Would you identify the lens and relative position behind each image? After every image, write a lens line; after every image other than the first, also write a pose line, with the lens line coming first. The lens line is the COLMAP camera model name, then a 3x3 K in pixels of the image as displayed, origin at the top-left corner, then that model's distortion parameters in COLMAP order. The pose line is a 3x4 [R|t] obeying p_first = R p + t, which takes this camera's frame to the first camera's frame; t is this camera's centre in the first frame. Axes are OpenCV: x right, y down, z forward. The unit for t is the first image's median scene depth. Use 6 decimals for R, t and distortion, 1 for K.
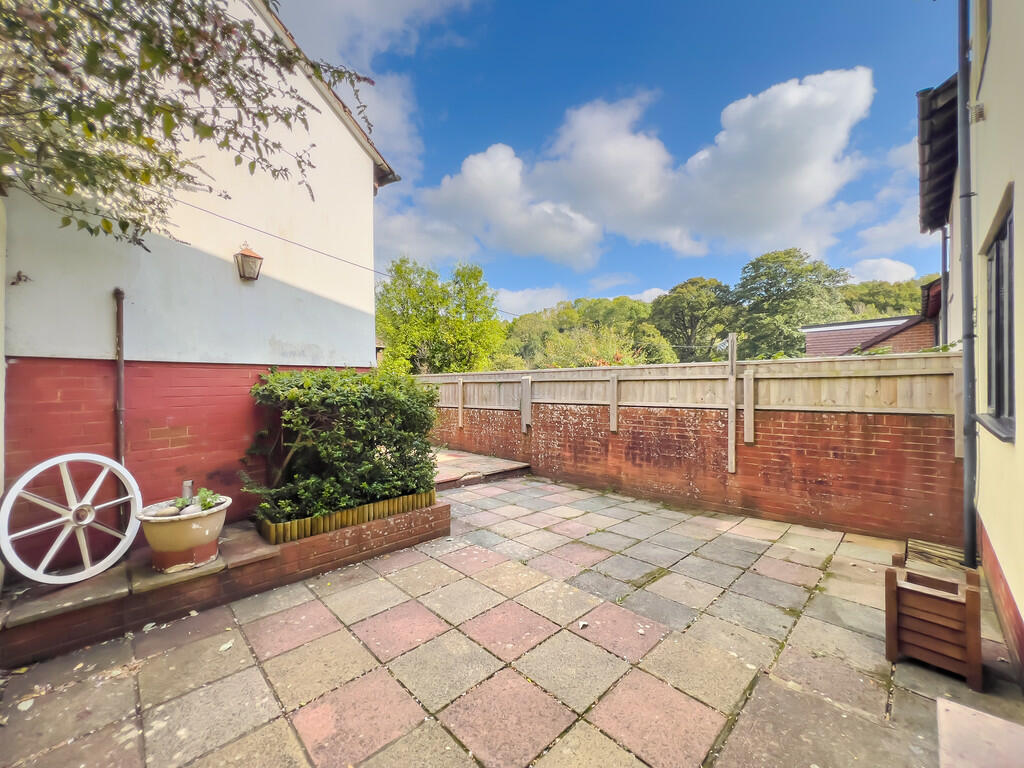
lens RADIAL K [[411.9, 0, 512.0], [0, 411.9, 384.0], [0, 0, 1]] dist [0.001462, 0.000165]
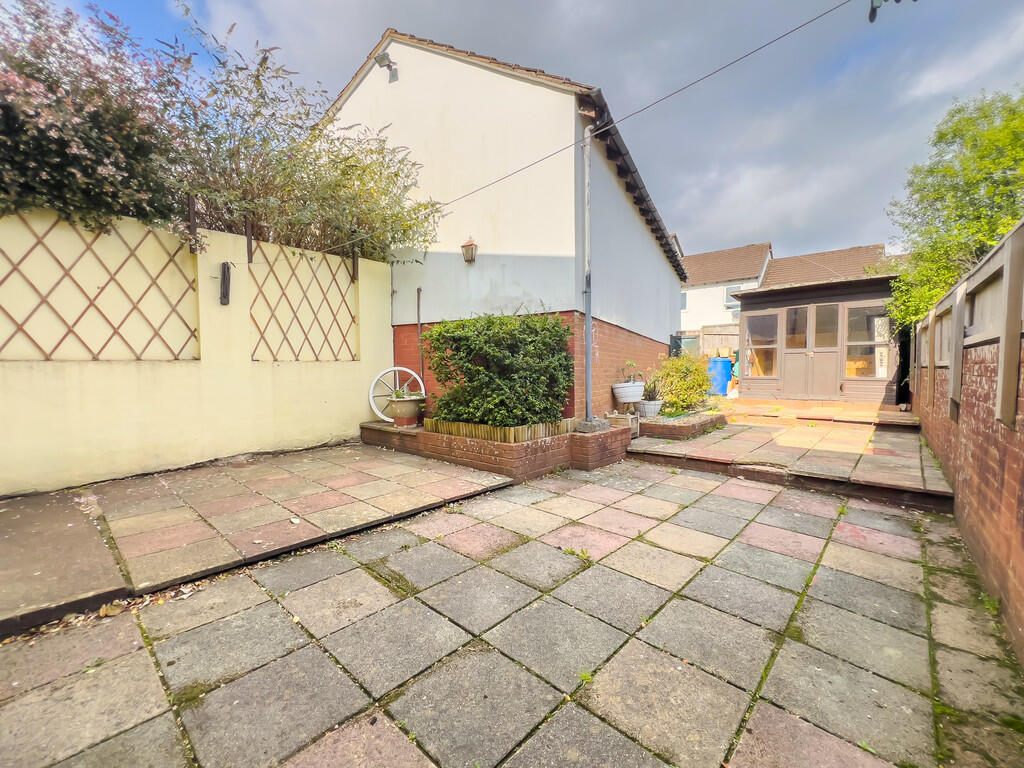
lens RADIAL K [[436.5, 0, 512.0], [0, 436.5, 384.0], [0, 0, 1]] dist [0.000103, 0.000162]
pose [[0.046806, 0.041117, -0.998057, 0.898462], [0.010200, 0.999081, 0.041637, 0.115050], [0.998852, -0.012129, 0.046344, 1.016728]]
